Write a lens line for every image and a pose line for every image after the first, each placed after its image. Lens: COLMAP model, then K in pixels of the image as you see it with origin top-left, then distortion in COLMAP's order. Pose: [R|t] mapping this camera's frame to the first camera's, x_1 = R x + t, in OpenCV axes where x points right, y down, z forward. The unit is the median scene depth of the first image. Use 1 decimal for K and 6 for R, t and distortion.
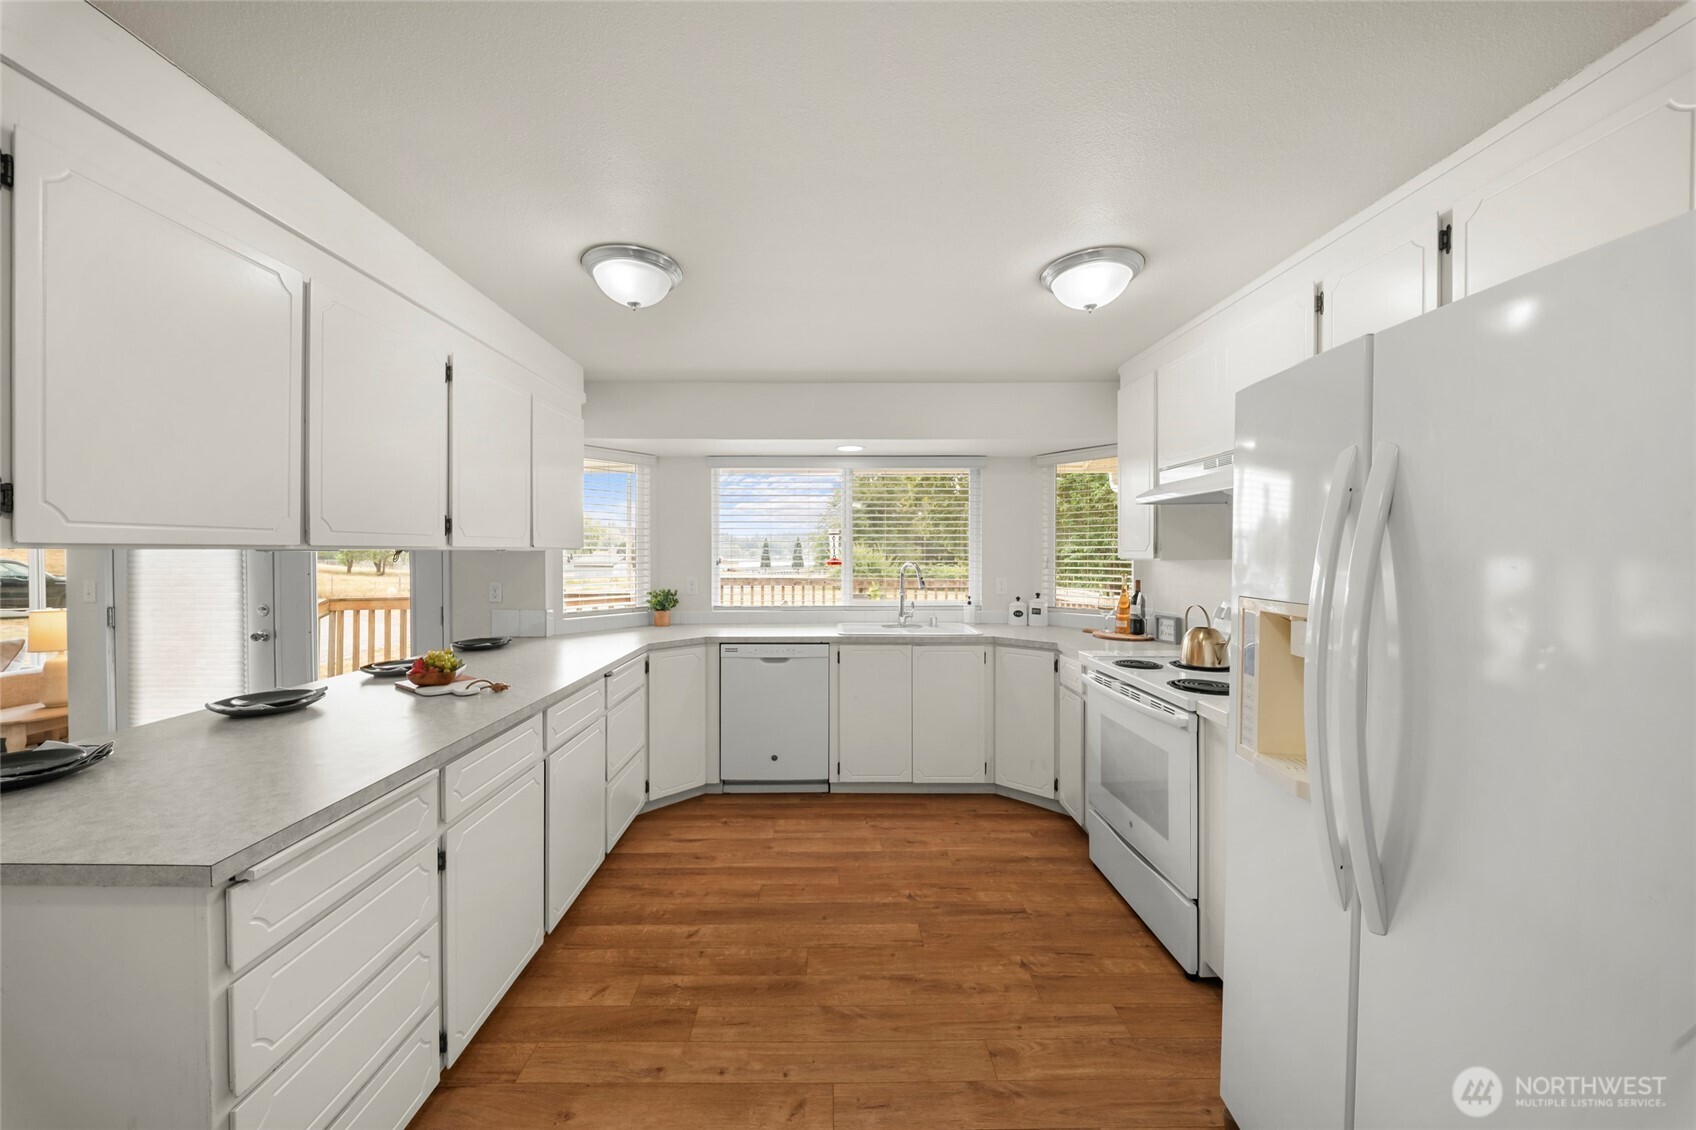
lens RADIAL K [[615.0, 0, 856.0], [0, 615.0, 559.9], [0, 0, 1]] dist [0.017284, -0.009009]
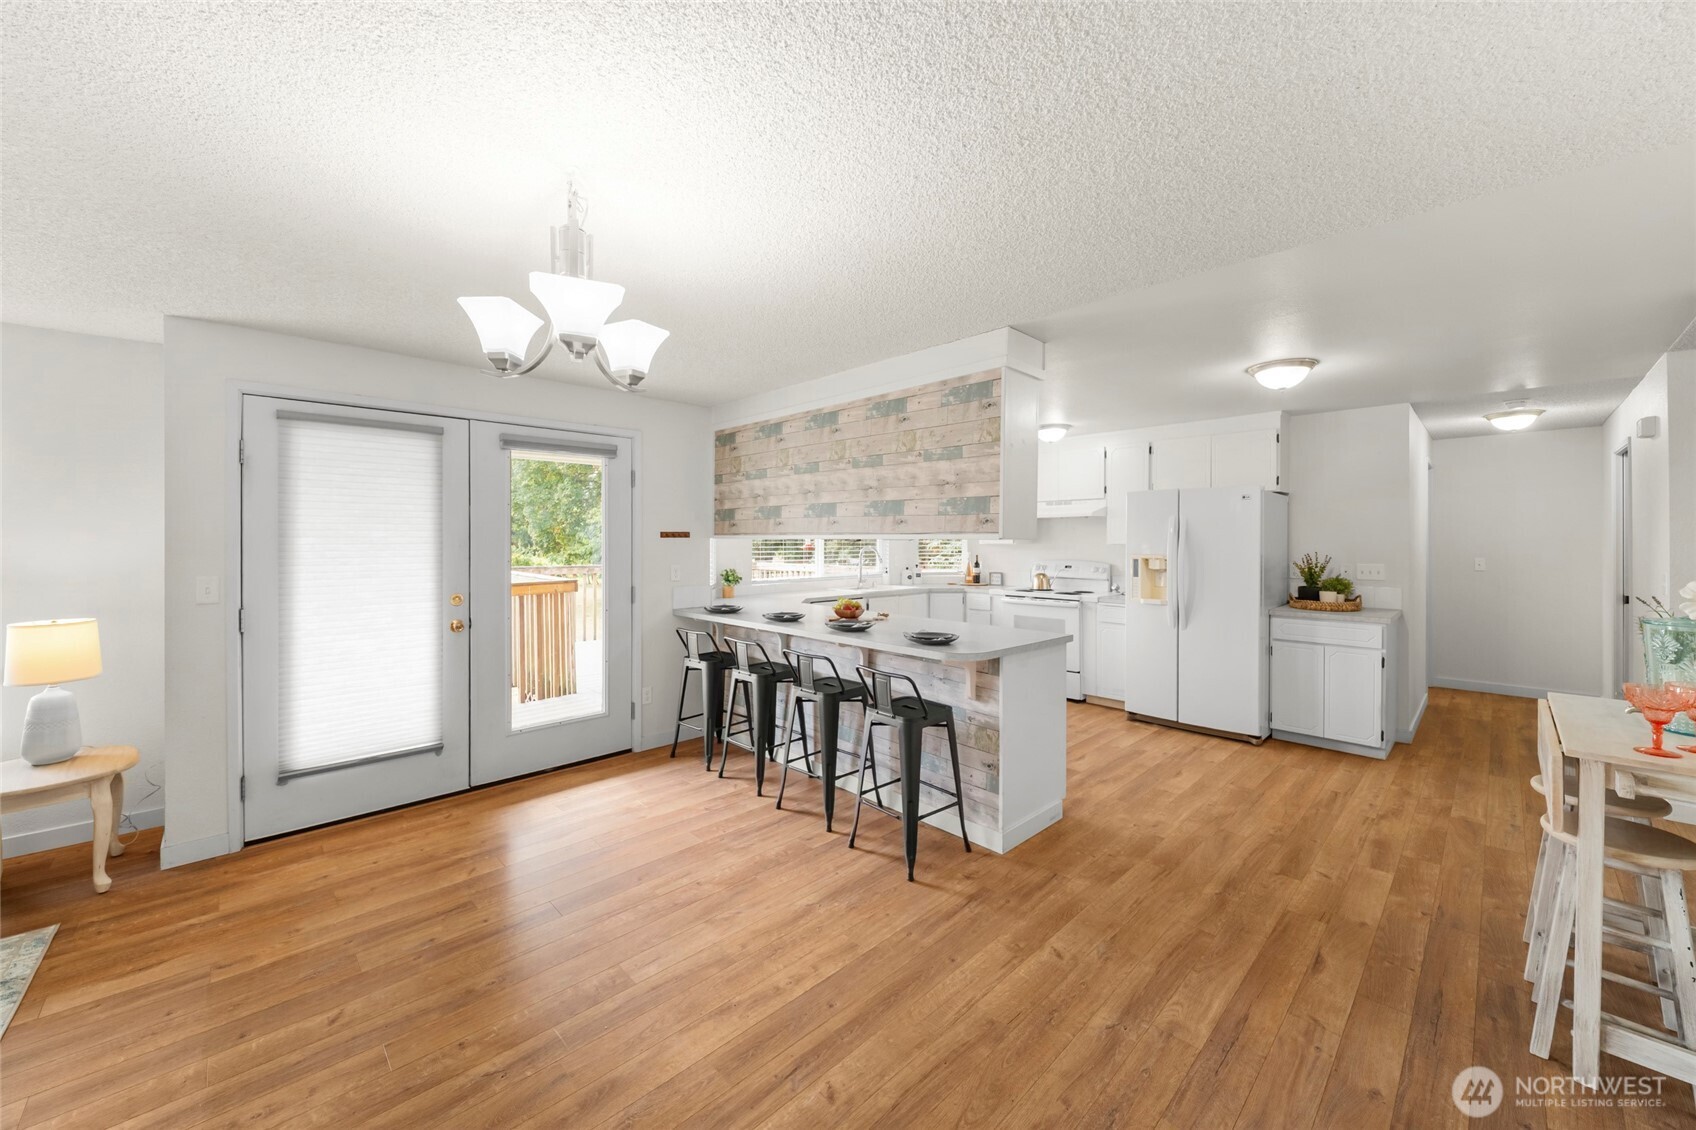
lens RADIAL K [[636.3, 0, 857.9], [0, 636.3, 539.3], [0, 0, 1]] dist [0.001058, -0.003994]
pose [[0.719793, -0.000123, 0.694189, -1.434285], [0.013147, 0.999823, -0.013454, 0.007743], [-0.694065, 0.018810, 0.719667, -0.201536]]
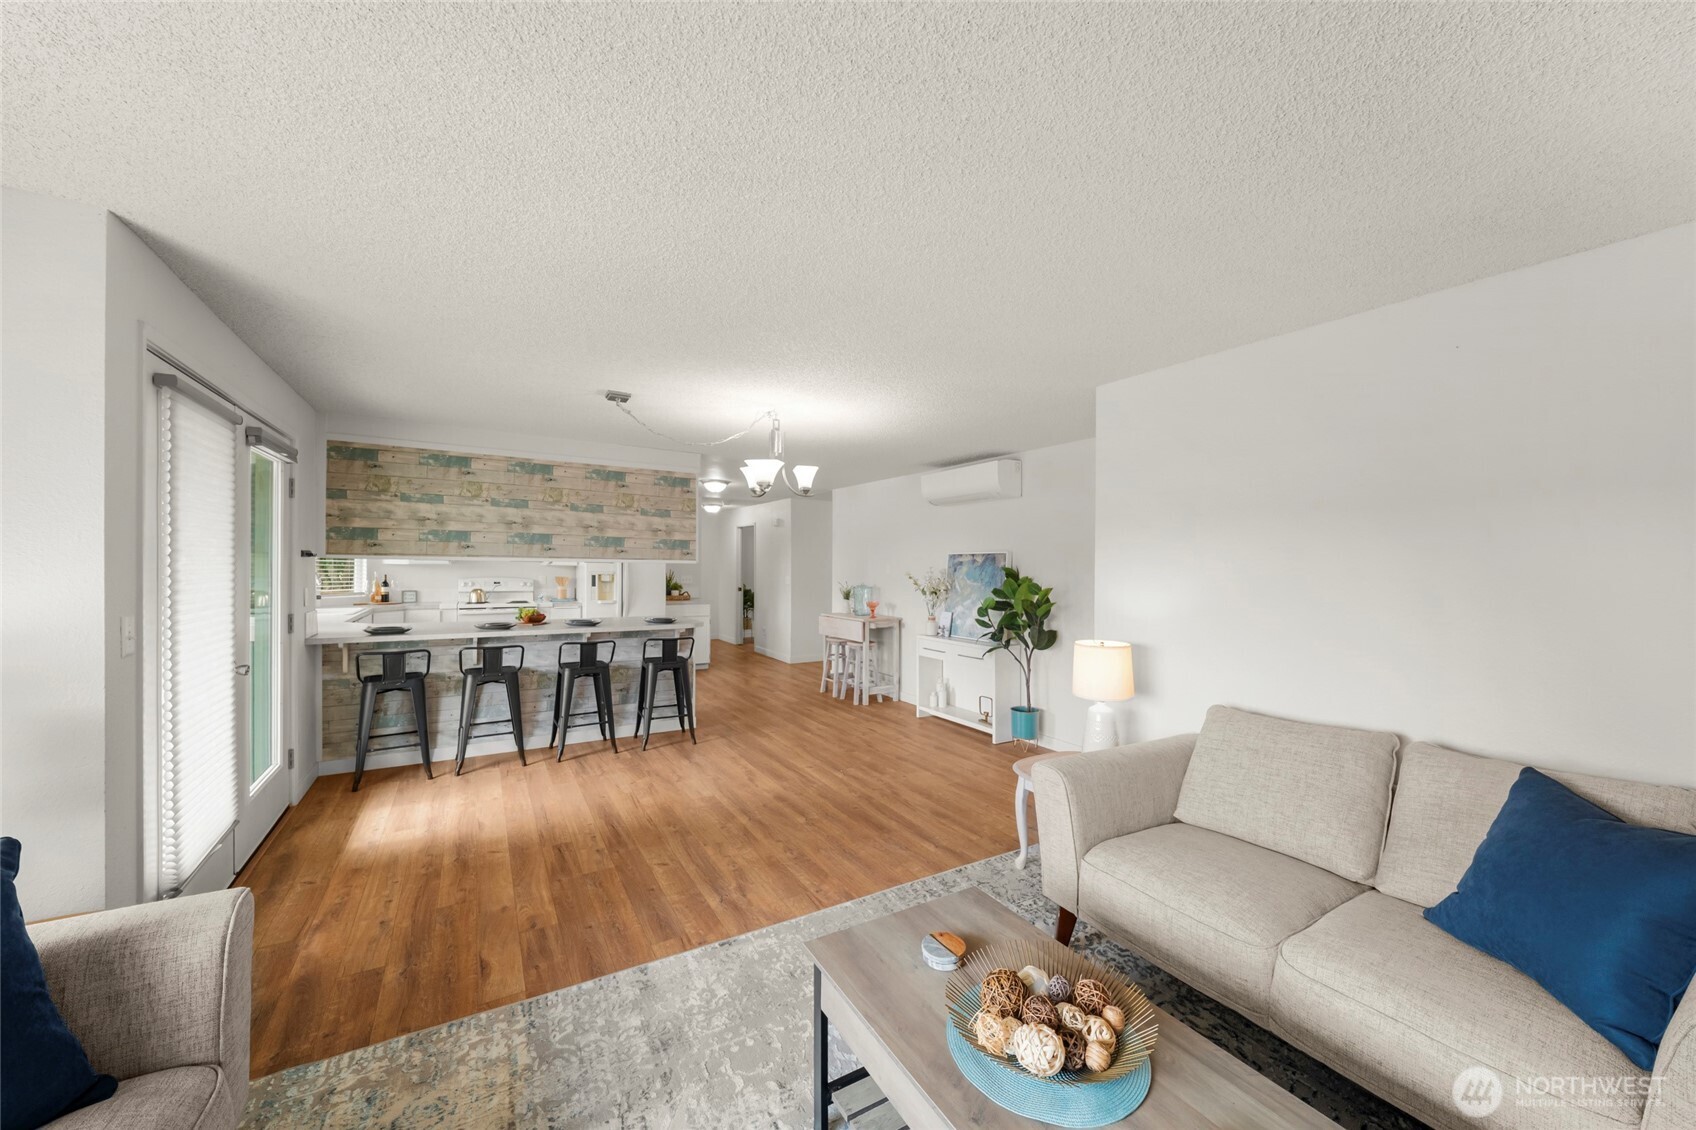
lens RADIAL K [[621.8, 0, 839.6], [0, 621.8, 559.9], [0, 0, 1]] dist [0.000922, -0.003347]
pose [[-0.496800, -0.000490, 0.867865, -2.388676], [0.003260, 0.999992, 0.002431, -0.016304], [-0.867859, 0.004037, -0.496794, 0.887802]]
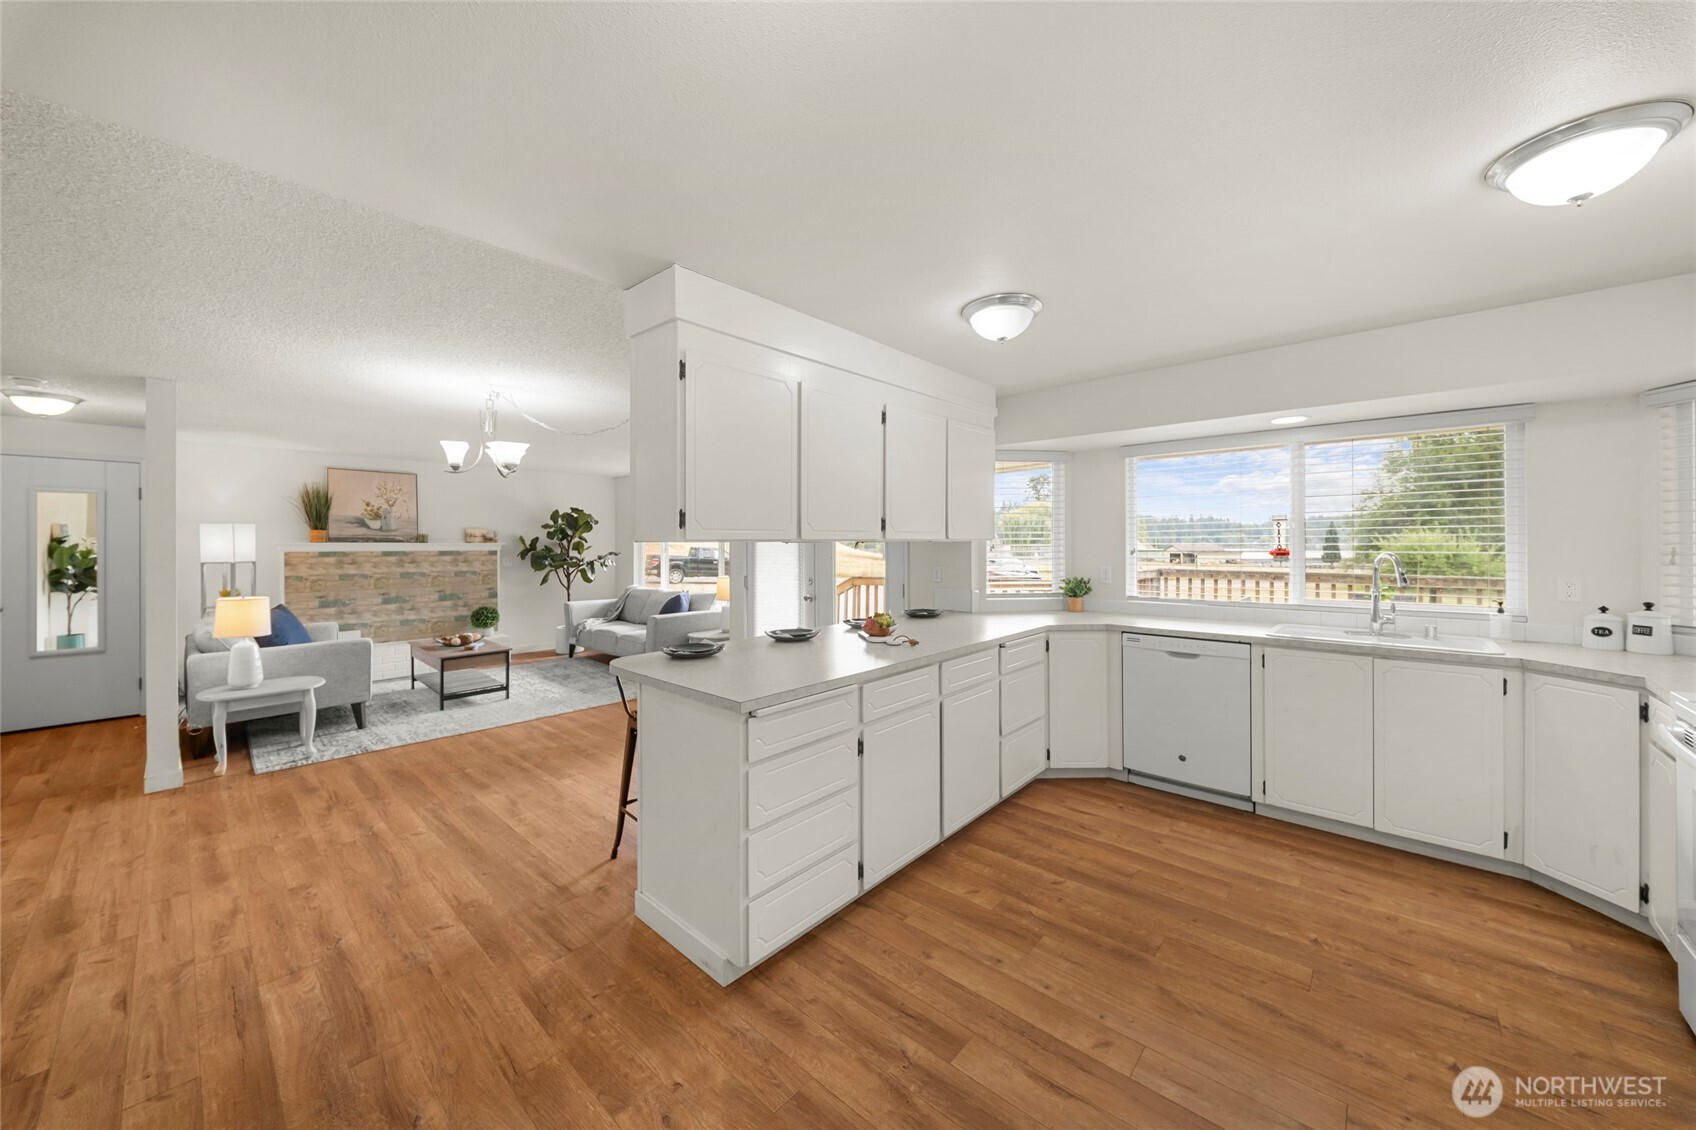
lens RADIAL K [[594.7, 0, 840.6], [0, 594.7, 537.3], [0, 0, 1]] dist [-0.001300, -0.000488]
pose [[0.740248, -0.009652, -0.672265, 0.117513], [-0.004669, 0.999799, -0.019496, 0.001321], [0.672318, 0.017571, 0.740054, -0.048156]]
